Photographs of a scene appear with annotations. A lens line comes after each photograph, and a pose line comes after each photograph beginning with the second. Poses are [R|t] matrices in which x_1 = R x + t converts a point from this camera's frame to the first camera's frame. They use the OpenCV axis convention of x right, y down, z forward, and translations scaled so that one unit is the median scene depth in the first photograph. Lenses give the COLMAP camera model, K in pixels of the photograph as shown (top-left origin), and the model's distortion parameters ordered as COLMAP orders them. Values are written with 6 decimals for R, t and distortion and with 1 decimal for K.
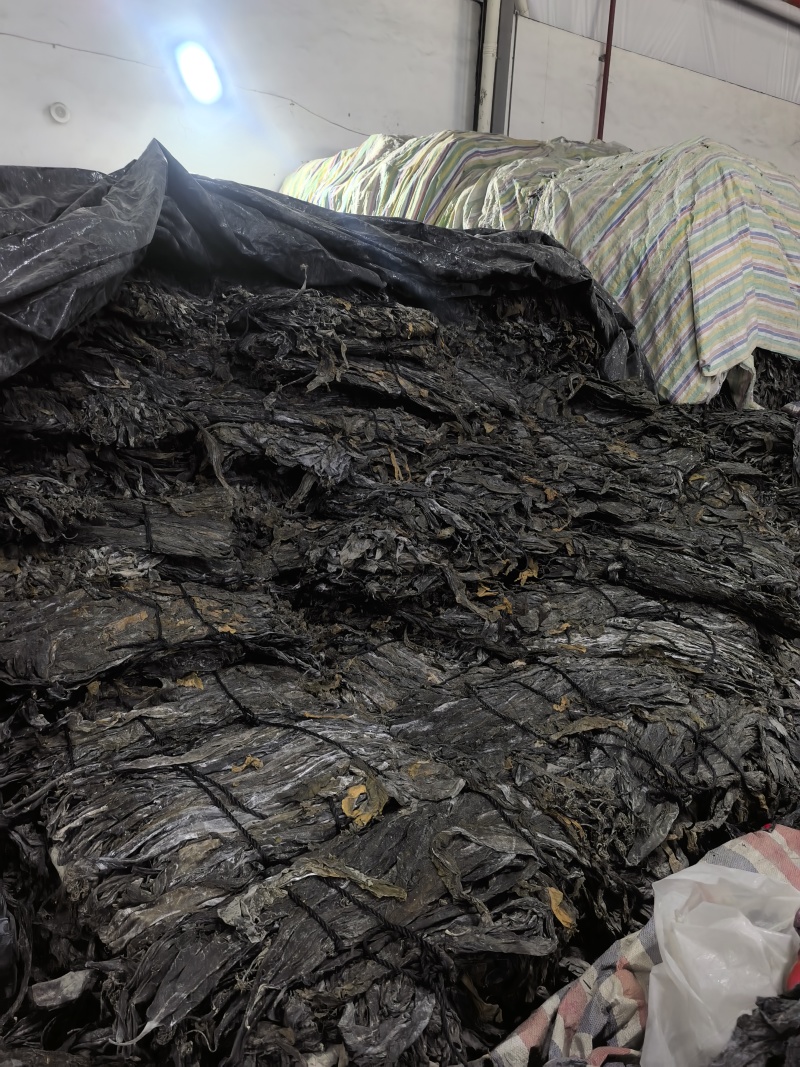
lens RADIAL K [[852.0, 0, 400.0], [0, 852.0, 533.5], [0, 0, 1]] dist [0.031707, -0.006893]
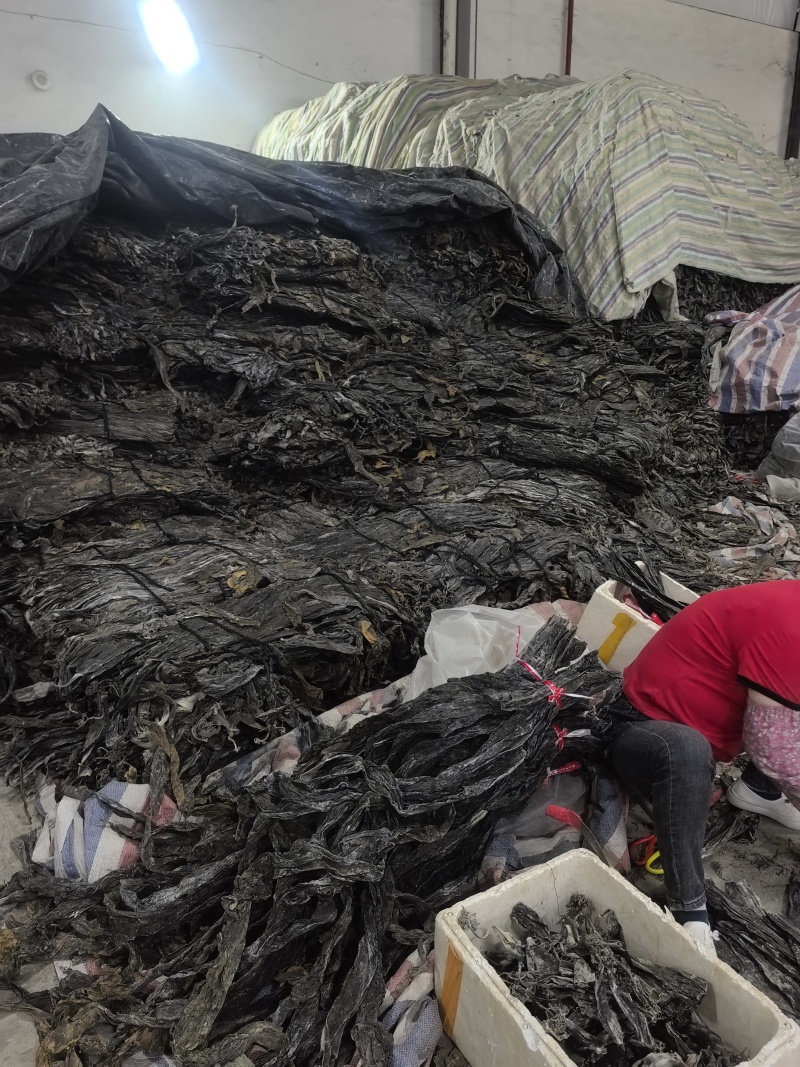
lens RADIAL K [[852.0, 0, 400.0], [0, 852.0, 533.5], [0, 0, 1]] dist [0.031707, -0.006893]
pose [[0.998539, -0.044312, -0.030926, 0.152012], [0.045894, 0.997568, 0.052456, 0.100050], [0.028526, -0.053799, 0.998144, -0.231753]]
